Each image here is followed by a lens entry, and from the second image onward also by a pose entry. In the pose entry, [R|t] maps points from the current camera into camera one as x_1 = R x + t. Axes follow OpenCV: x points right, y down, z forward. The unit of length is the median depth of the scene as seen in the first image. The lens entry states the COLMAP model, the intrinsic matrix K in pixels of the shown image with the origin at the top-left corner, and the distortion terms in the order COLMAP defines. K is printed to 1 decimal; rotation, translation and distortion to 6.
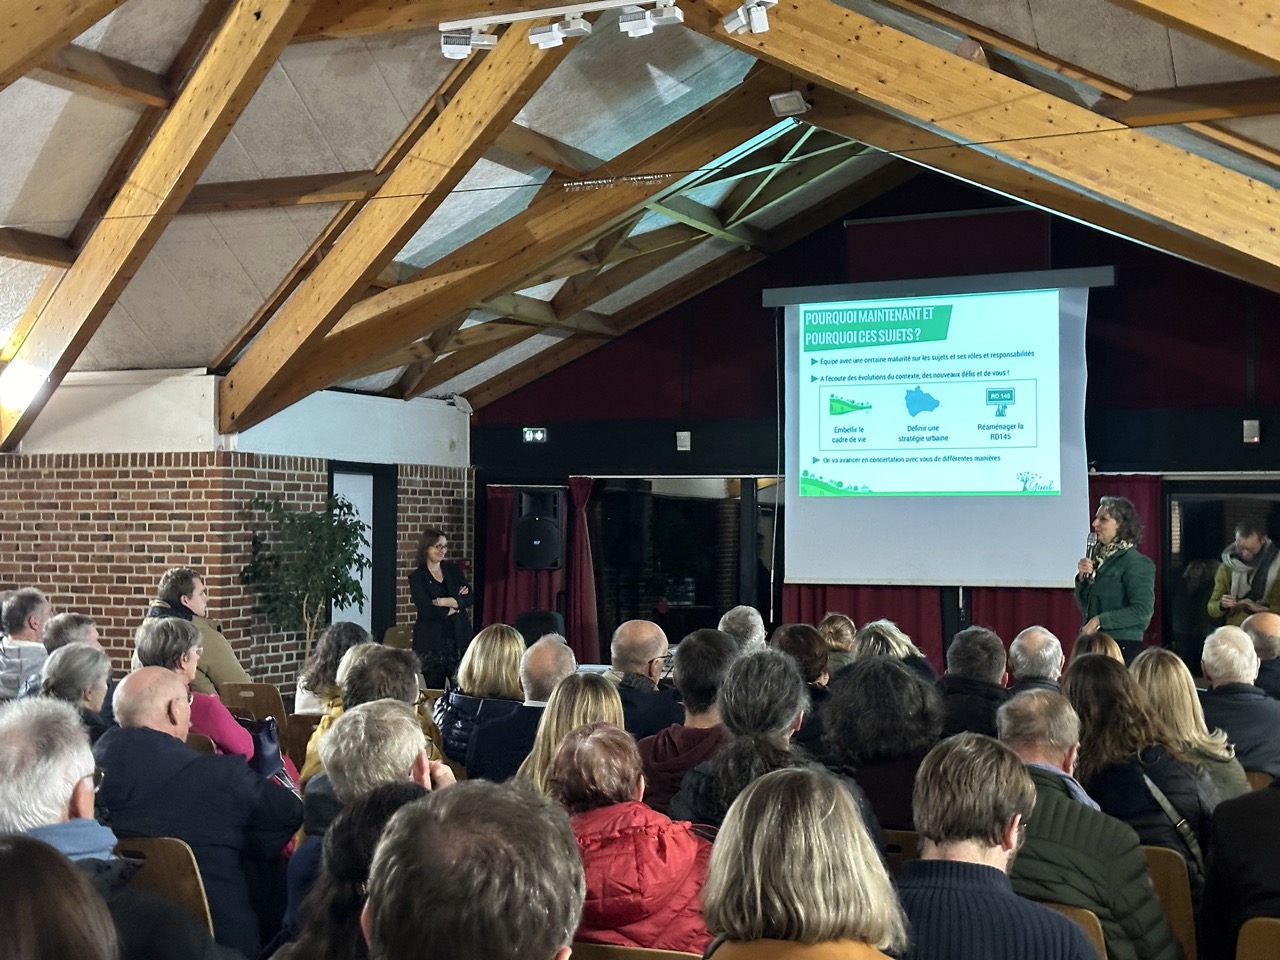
lens RADIAL K [[1819.4, 0, 640.0], [0, 1819.4, 480.0], [0, 0, 1]] dist [0.213090, 0.002710]
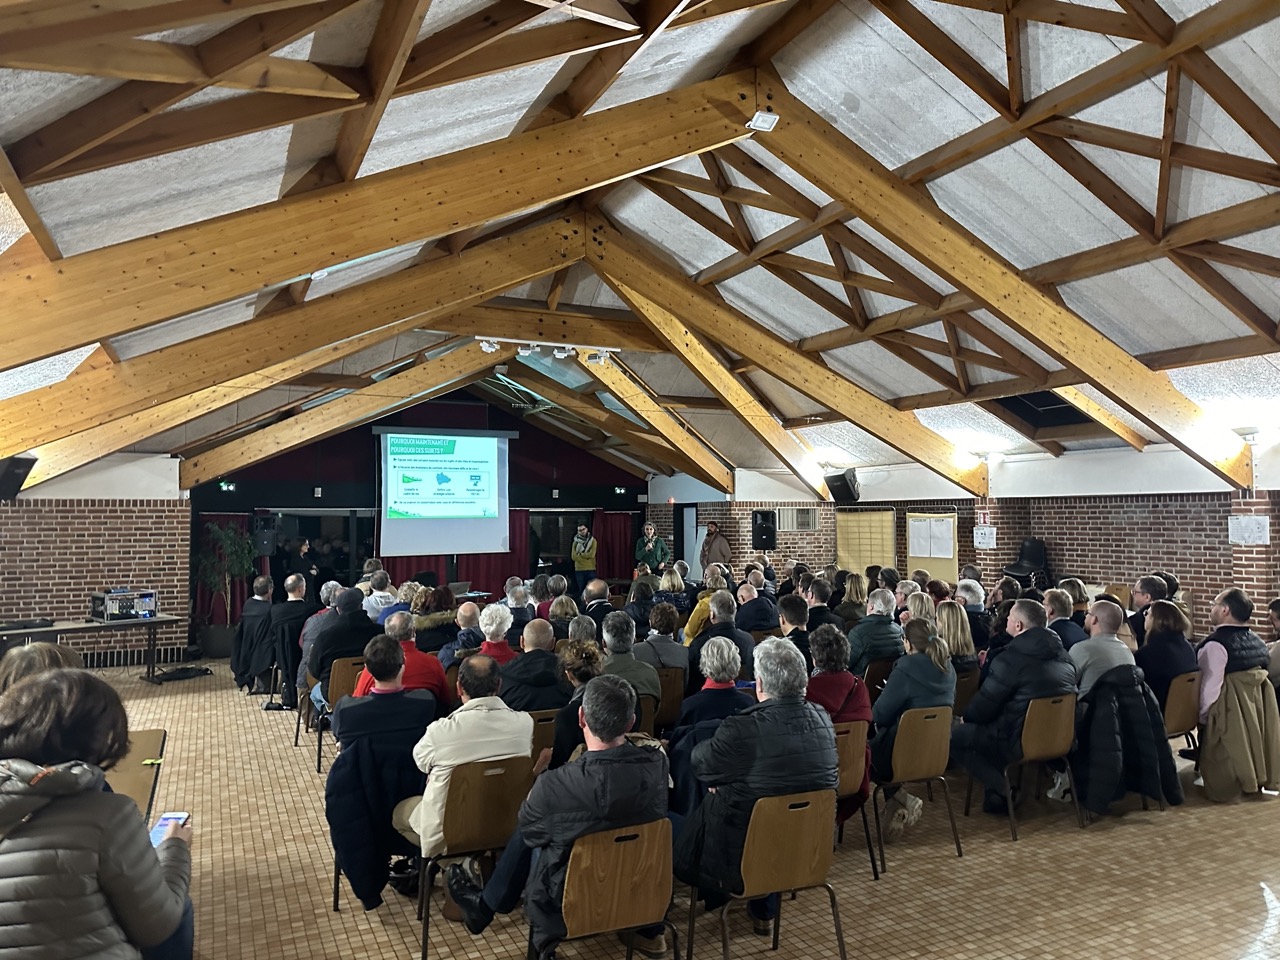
lens RADIAL K [[892.4, 0, 640.0], [0, 892.4, 480.0], [0, 0, 1]] dist [-0.005952, -0.004824]
pose [[0.611603, 0.021780, 0.790865, -0.644905], [-0.010069, 0.999754, -0.019747, -0.021318], [-0.791101, 0.004114, 0.611672, 0.072990]]
